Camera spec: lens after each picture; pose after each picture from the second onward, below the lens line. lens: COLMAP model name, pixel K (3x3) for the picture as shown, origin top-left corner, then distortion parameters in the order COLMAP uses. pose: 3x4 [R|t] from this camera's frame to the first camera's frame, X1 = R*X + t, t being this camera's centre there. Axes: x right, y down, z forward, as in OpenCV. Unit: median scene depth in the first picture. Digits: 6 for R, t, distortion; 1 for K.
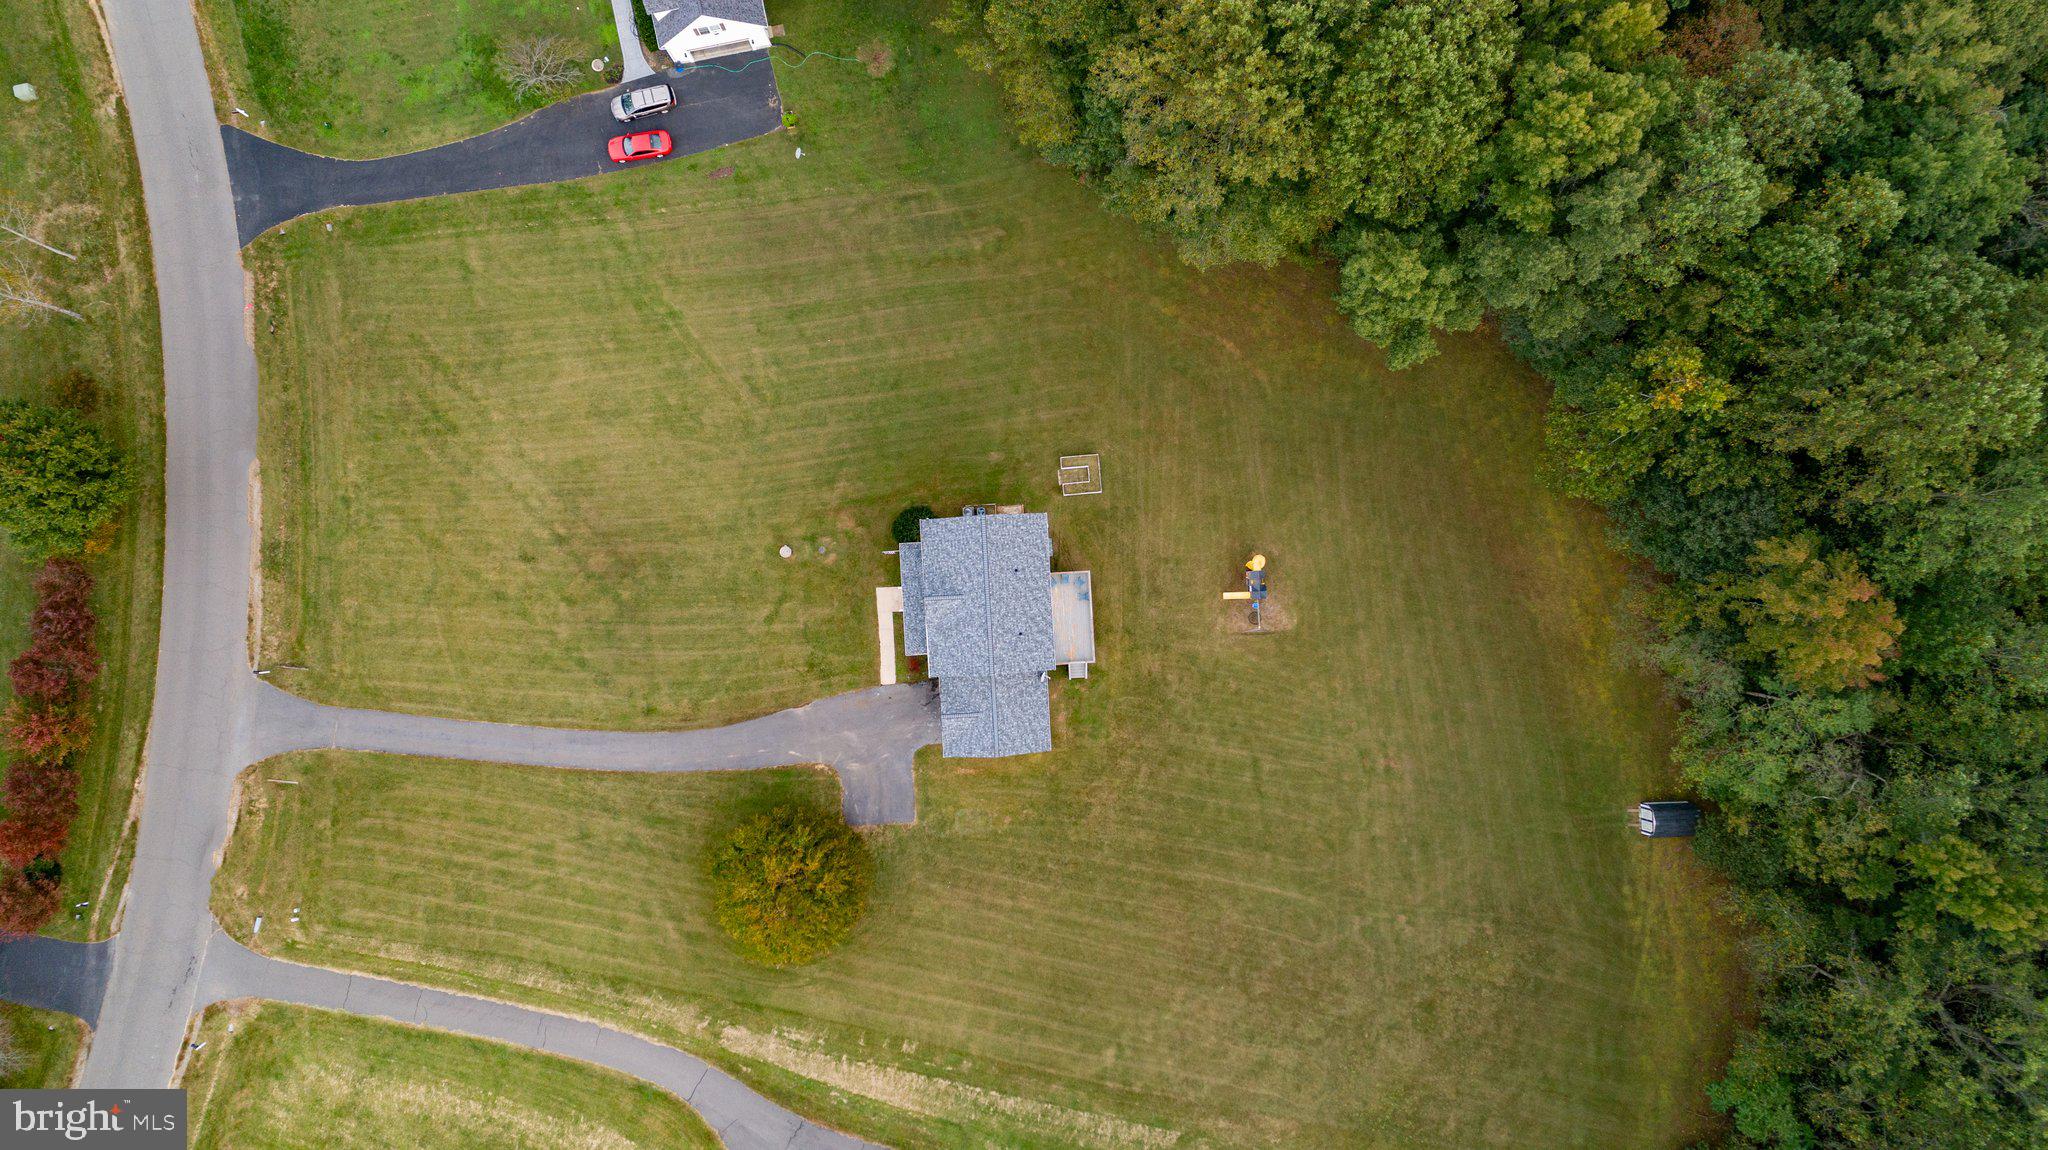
lens RADIAL K [[1381.1, 0, 1020.5], [0, 1381.1, 573.0], [0, 0, 1]] dist [-0.011300, 0.010358]
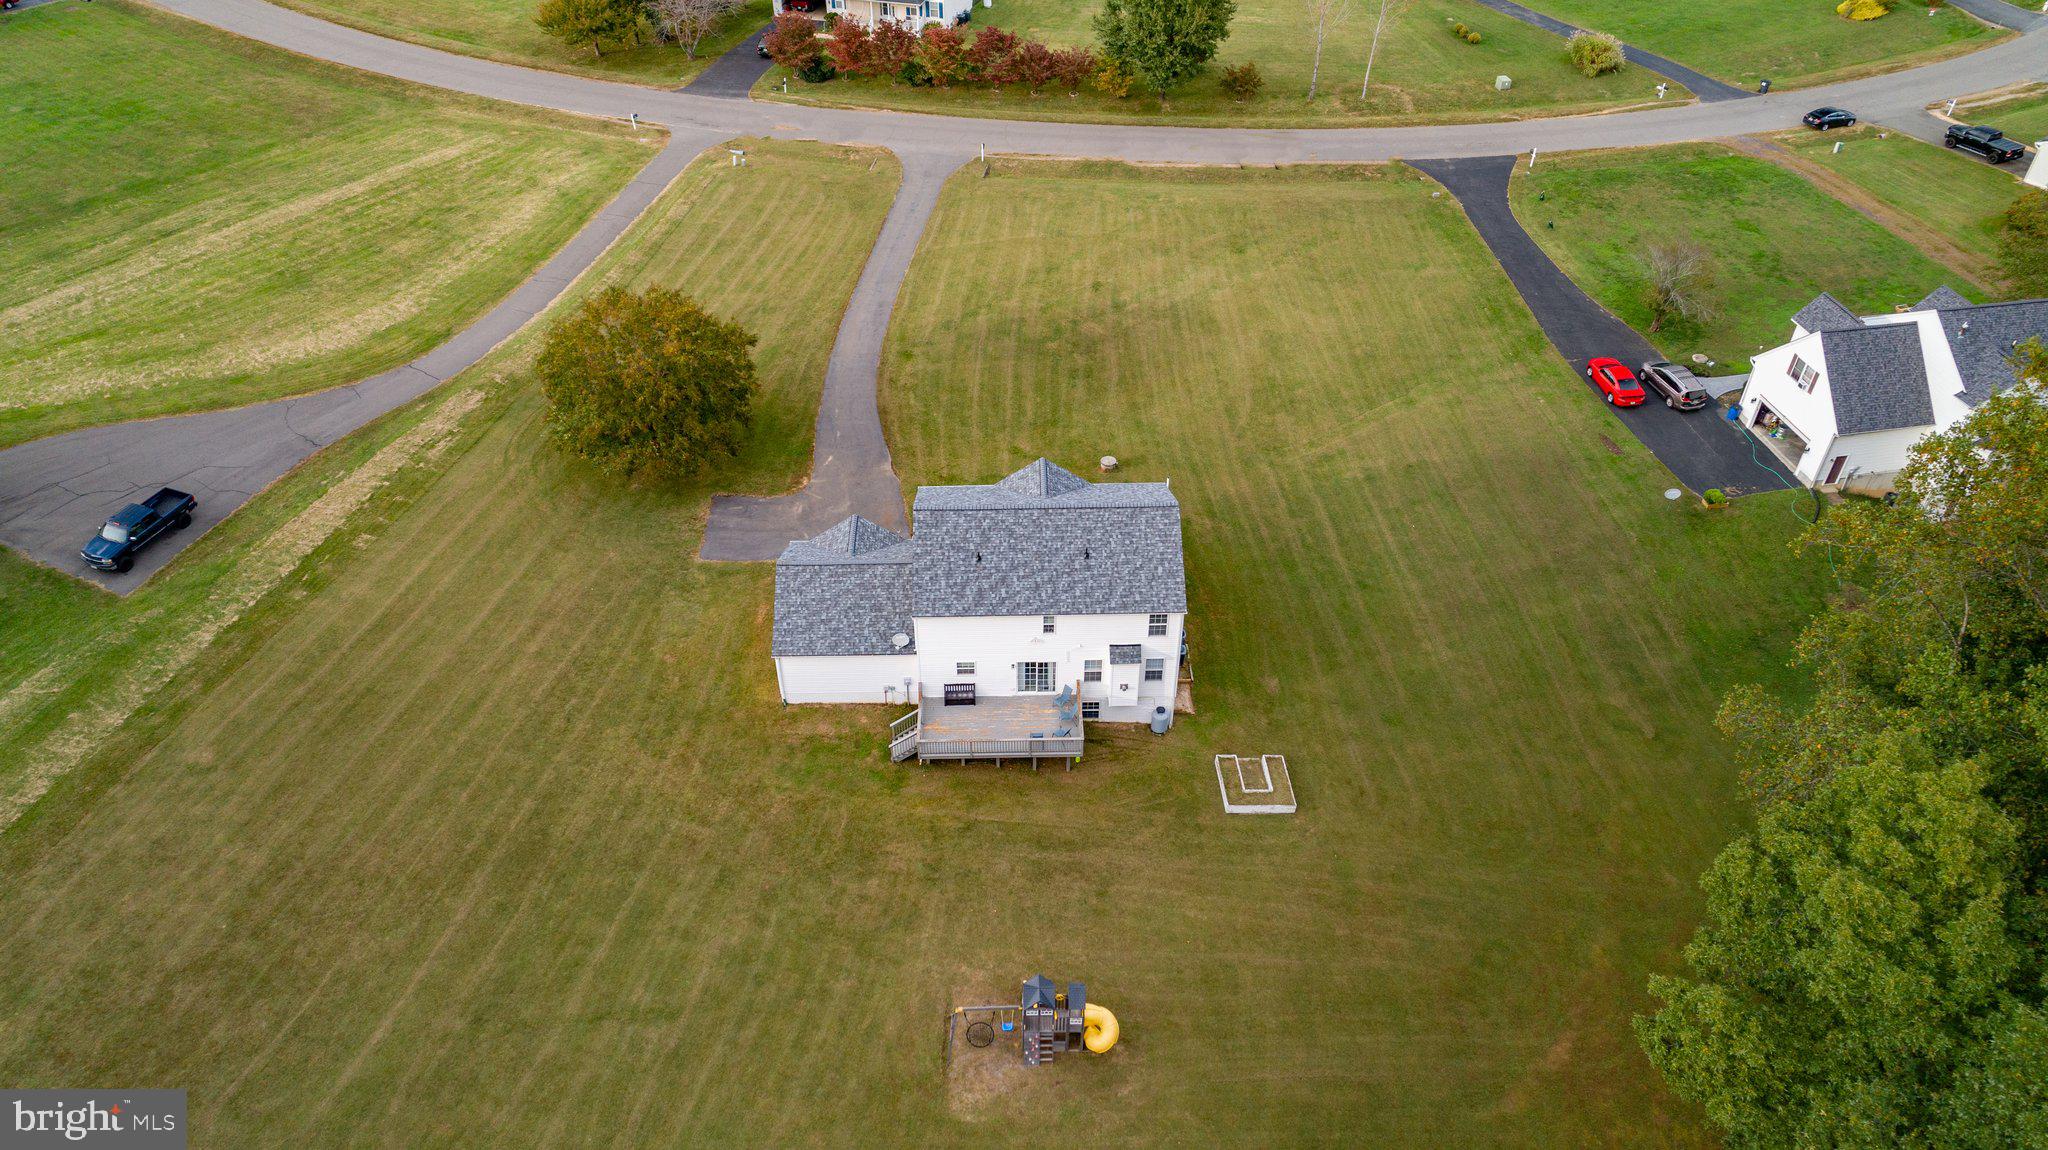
lens RADIAL K [[1381.1, 0, 1022.5], [0, 1381.1, 576.5], [0, 0, 1]] dist [-0.011300, 0.010358]
pose [[-0.033092, 0.630686, -0.775332, 0.431785], [-0.999445, -0.017822, 0.028160, 0.008304], [0.003943, 0.775834, 0.630925, 0.595469]]
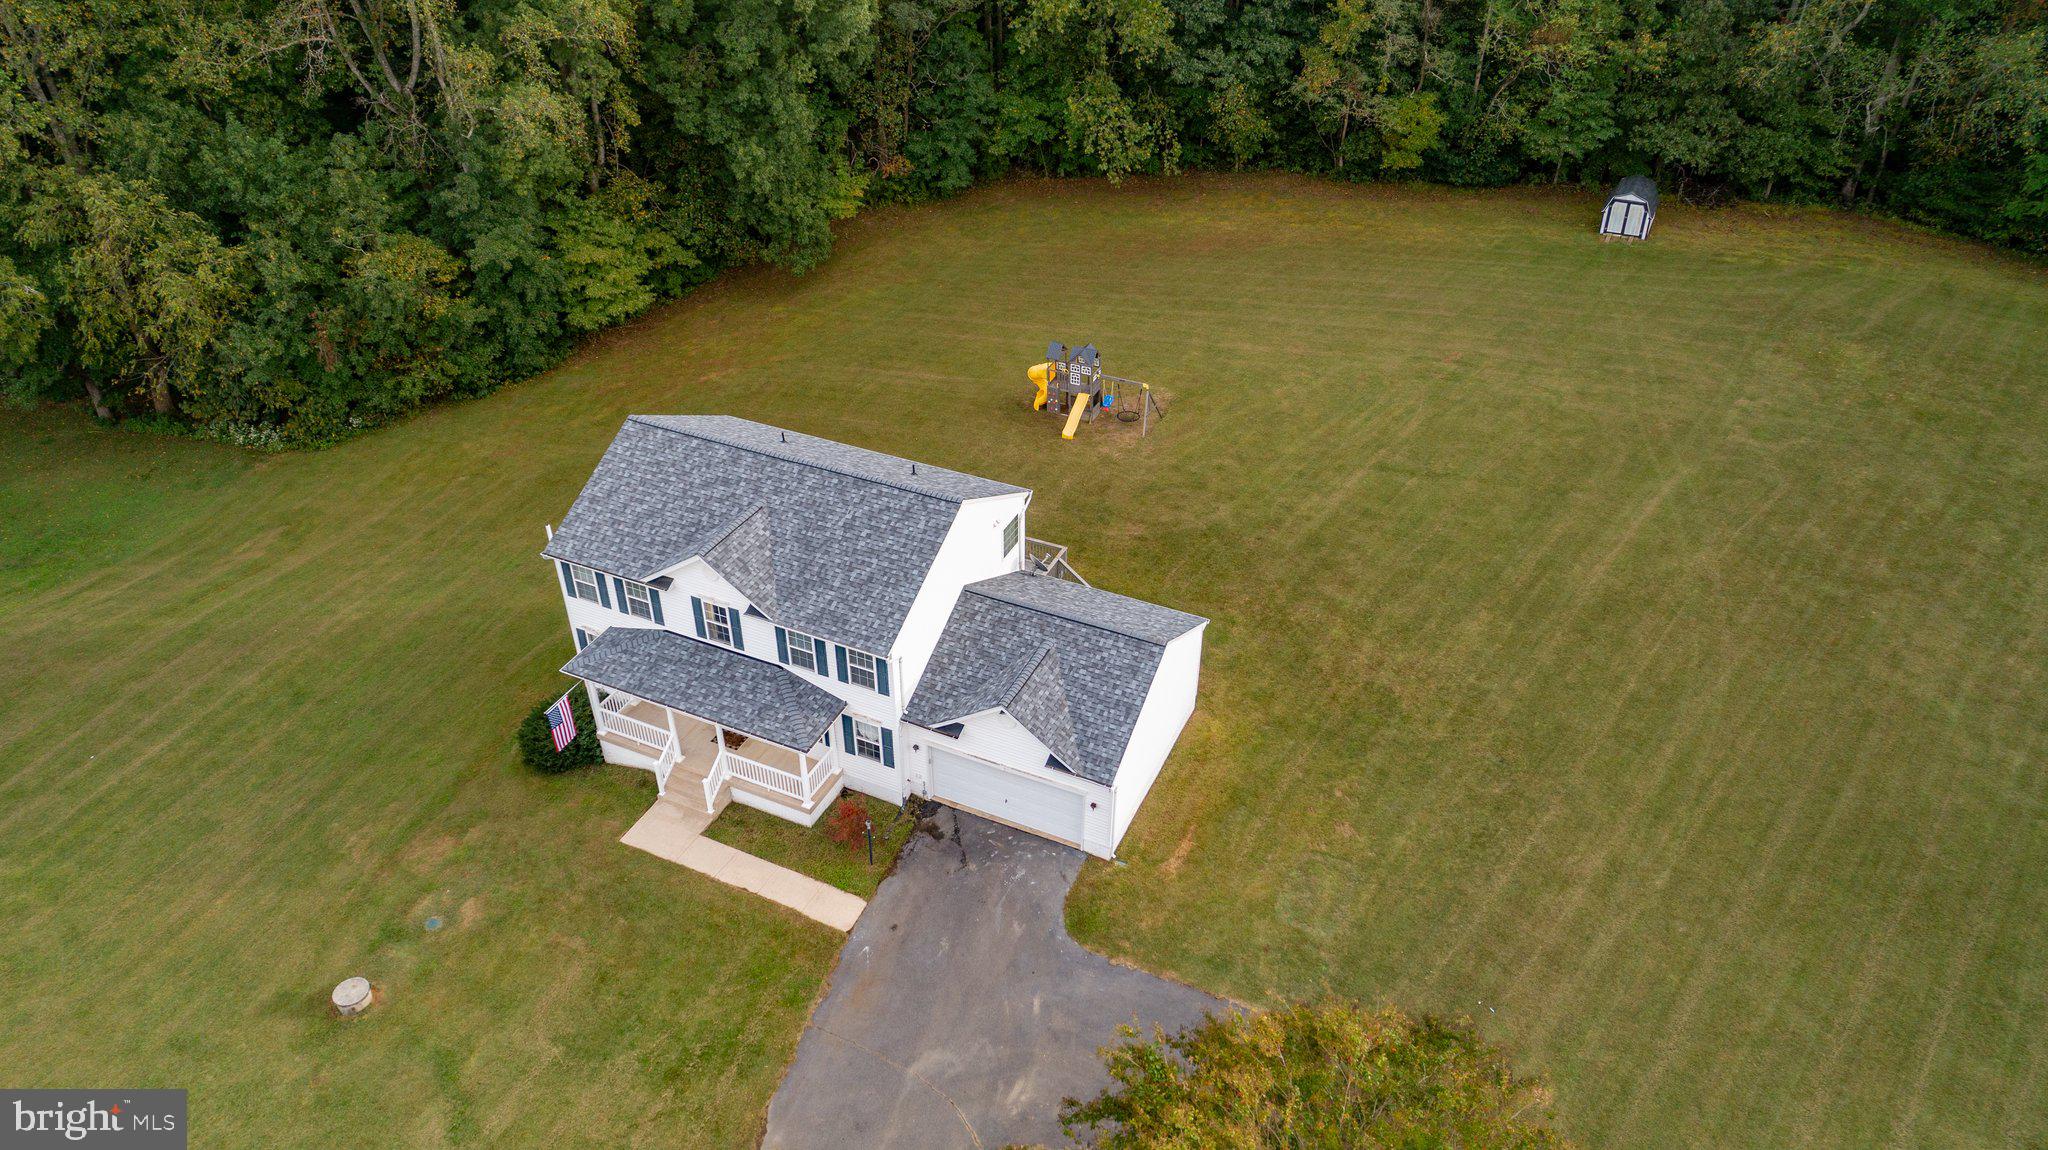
lens RADIAL K [[1381.1, 0, 1021.3], [0, 1381.1, 579.7], [0, 0, 1]] dist [-0.011300, 0.010358]
pose [[0.474200, -0.518570, 0.711491, -0.279546], [0.880414, 0.277264, -0.384701, 0.227096], [0.002224, 0.808832, 0.588035, 0.731887]]
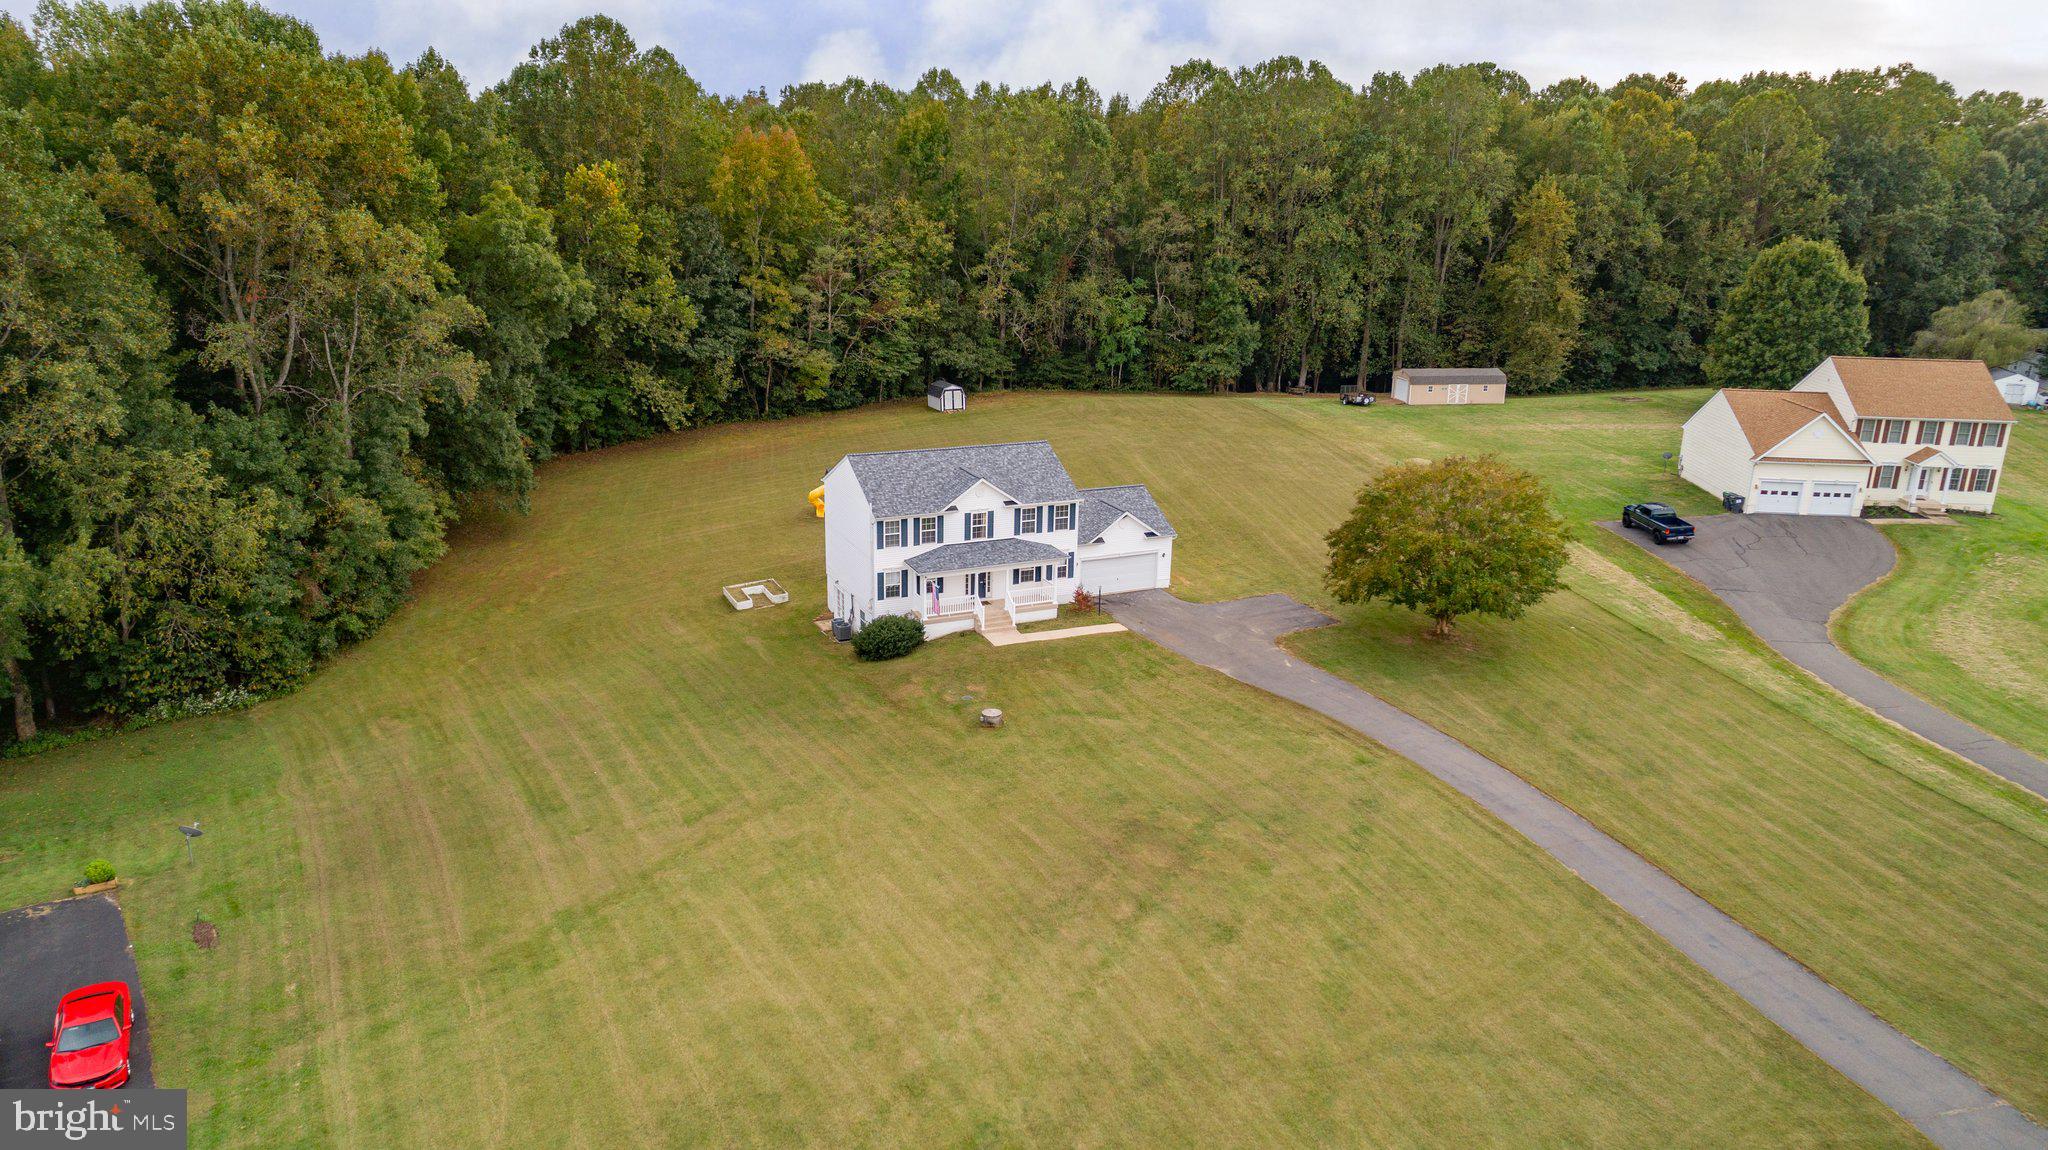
lens RADIAL K [[1381.1, 0, 1021.0], [0, 1381.1, 573.4], [0, 0, 1]] dist [-0.011300, 0.010358]
pose [[-0.363081, -0.286401, 0.886649, -0.668514], [0.931380, -0.084471, 0.354113, -0.202376], [-0.026522, 0.954379, 0.297418, 0.780484]]
